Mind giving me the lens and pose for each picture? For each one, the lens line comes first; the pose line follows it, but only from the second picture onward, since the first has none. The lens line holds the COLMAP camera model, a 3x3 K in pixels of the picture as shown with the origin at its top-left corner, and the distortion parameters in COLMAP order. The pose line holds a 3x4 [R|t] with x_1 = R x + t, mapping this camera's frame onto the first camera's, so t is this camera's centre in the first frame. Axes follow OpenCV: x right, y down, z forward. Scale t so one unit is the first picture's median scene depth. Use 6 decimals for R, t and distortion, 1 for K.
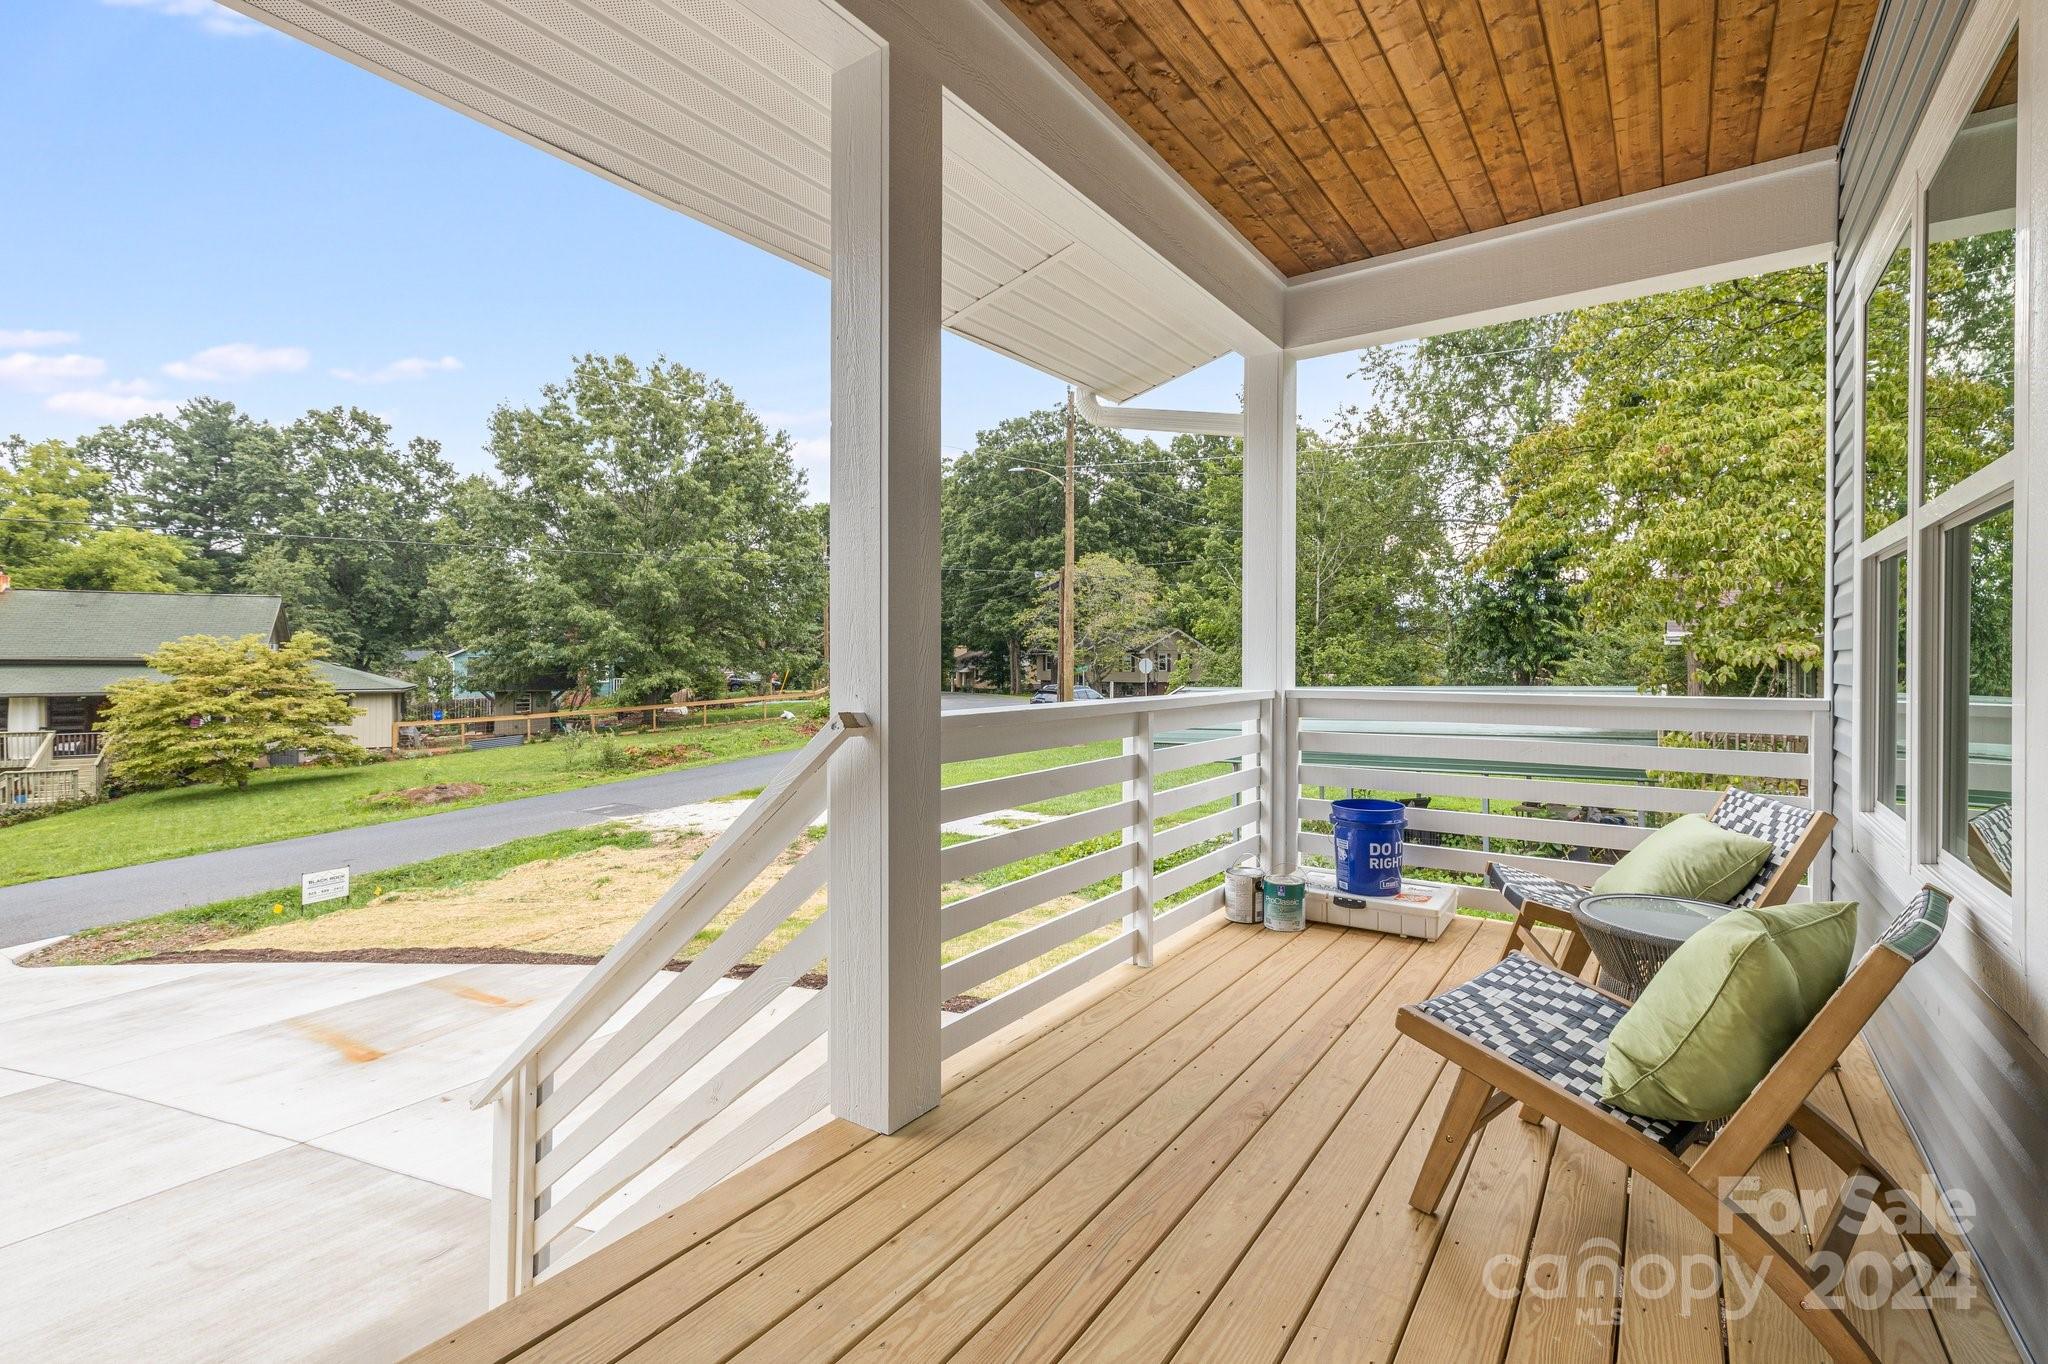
lens RADIAL K [[911.1, 0, 1024.5], [0, 911.1, 672.4], [0, 0, 1]] dist [0.005564, -0.000060]
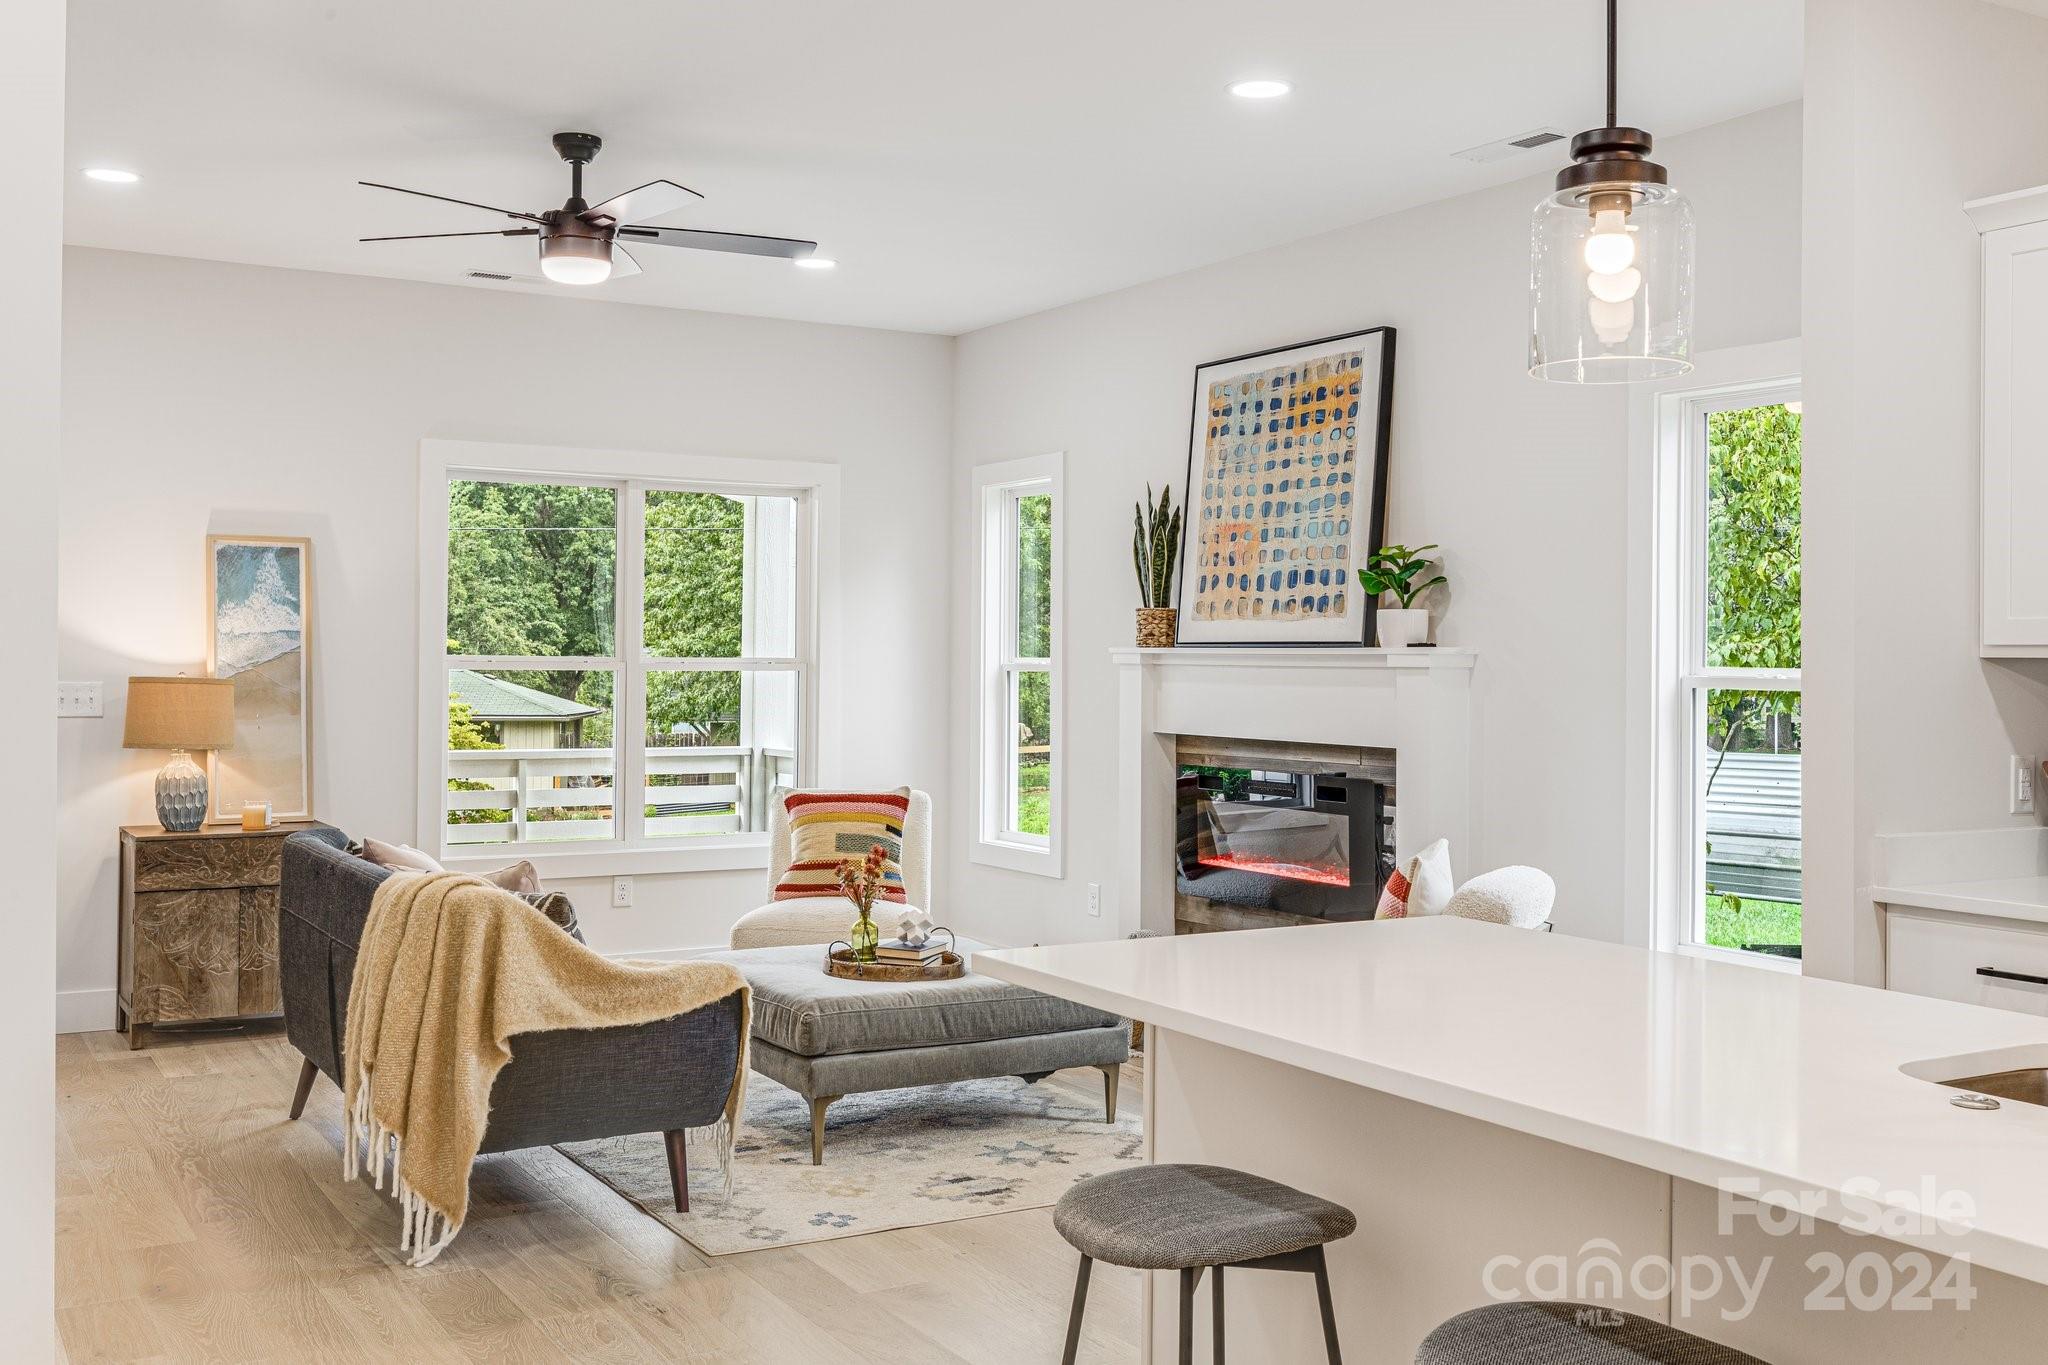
lens RADIAL K [[1960.5, 0, 1024.2], [0, 1960.5, 639.3], [0, 0, 1]] dist [-0.002077, 0.008220]
pose [[0.911268, 0.004238, -0.411792, 0.157969], [-0.016118, 0.999548, -0.025383, -0.005048], [0.411498, 0.029769, 0.910924, -0.114483]]
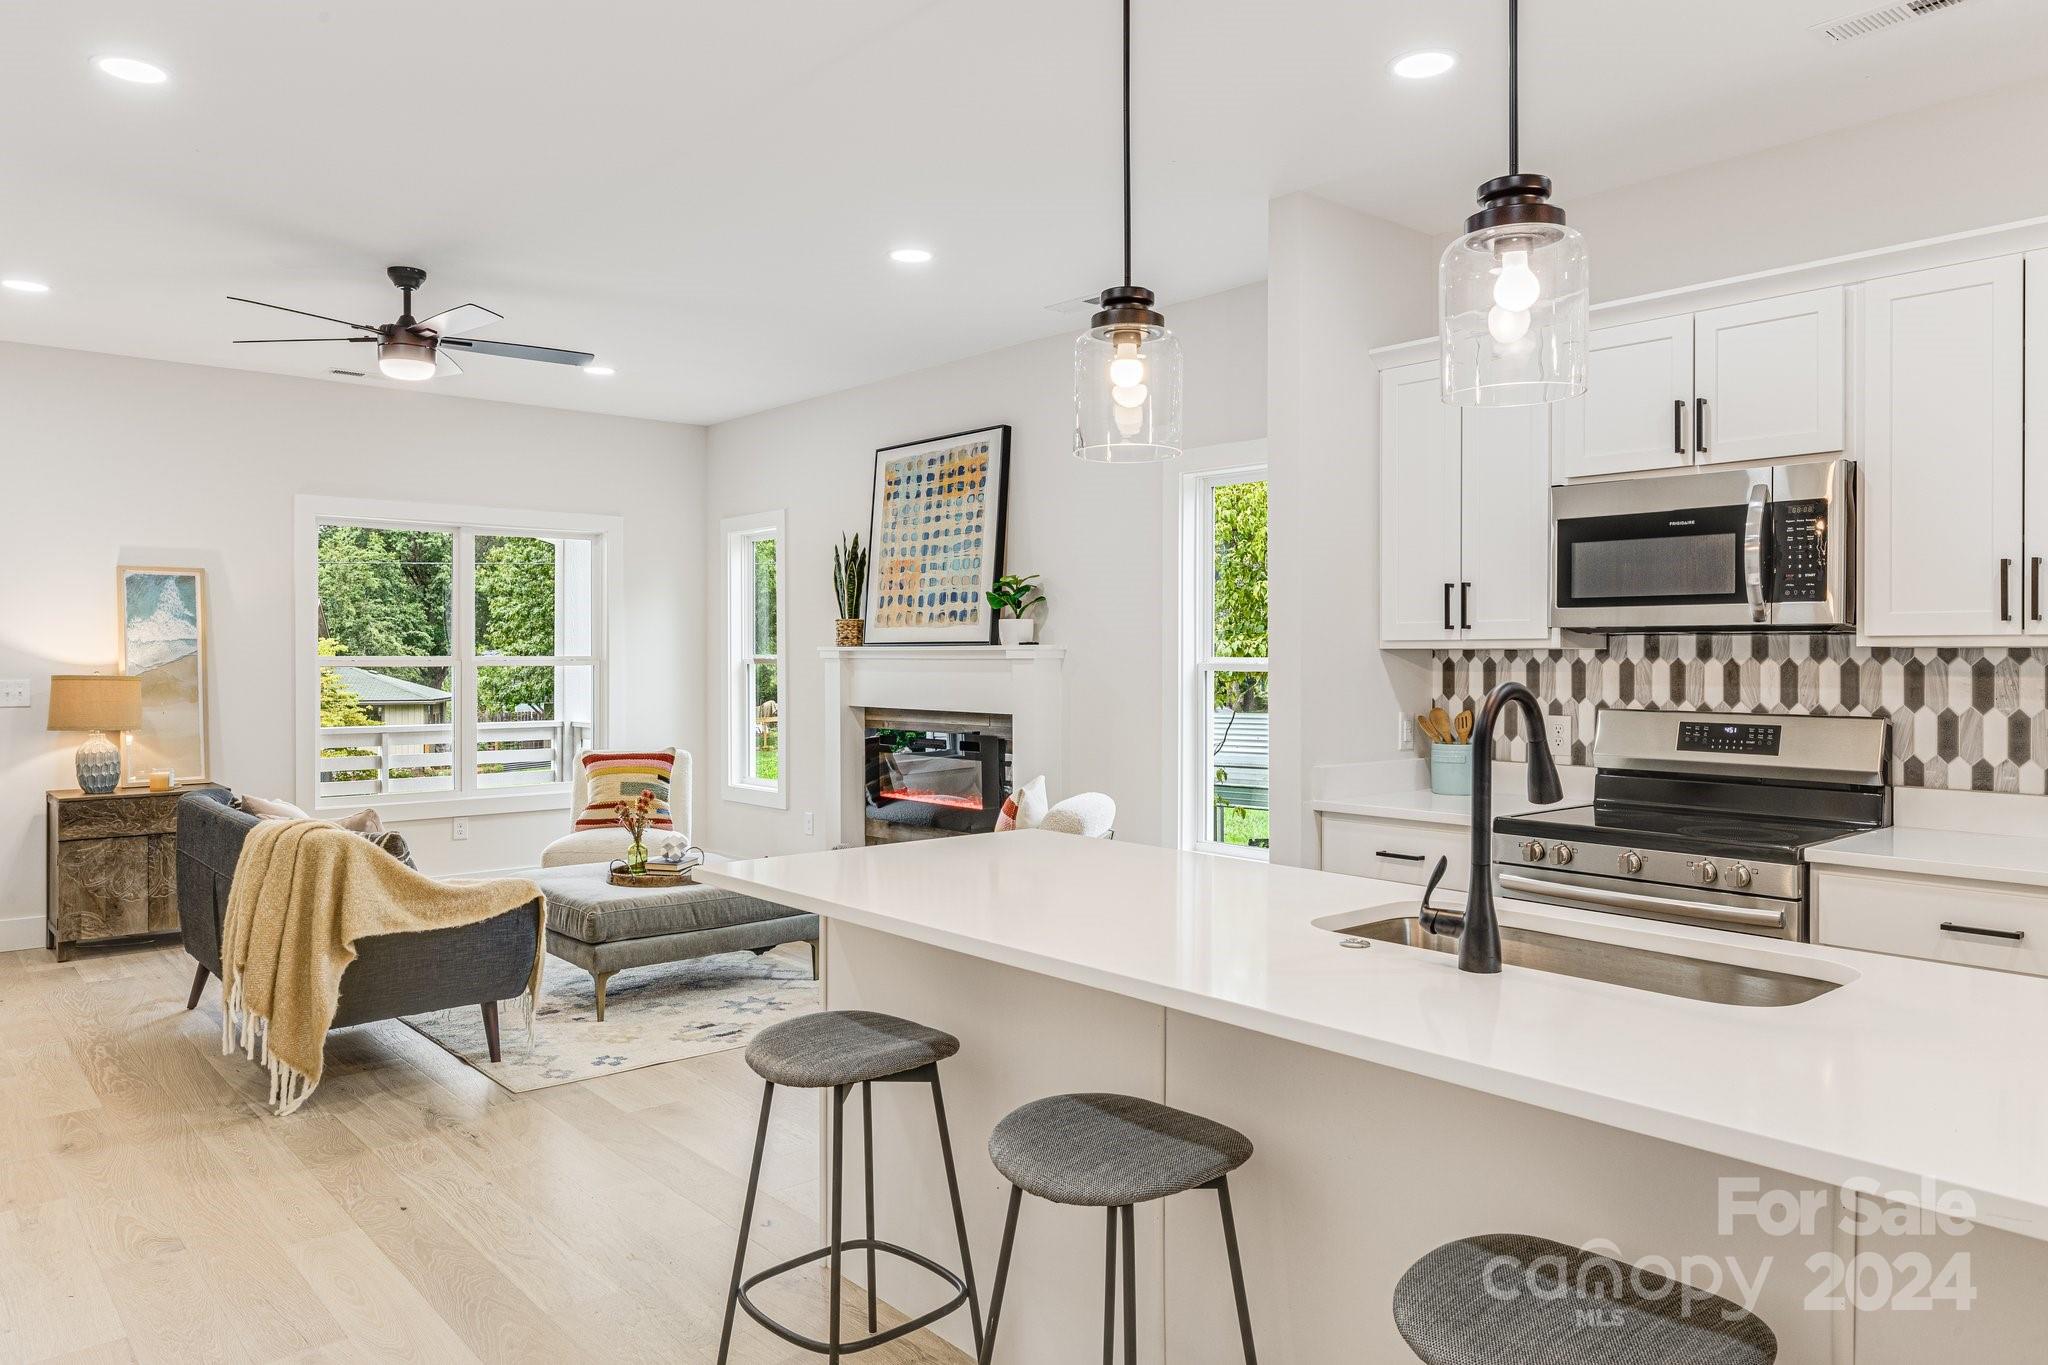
lens RADIAL K [[1349.5, 0, 1020.4], [0, 1349.5, 662.3], [0, 0, 1]] dist [-0.000801, 0.000138]
pose [[0.970169, 0.001377, -0.242427, 0.159324], [-0.004318, 0.999923, -0.011598, -0.005048], [0.242393, 0.012299, 0.970100, -0.112527]]
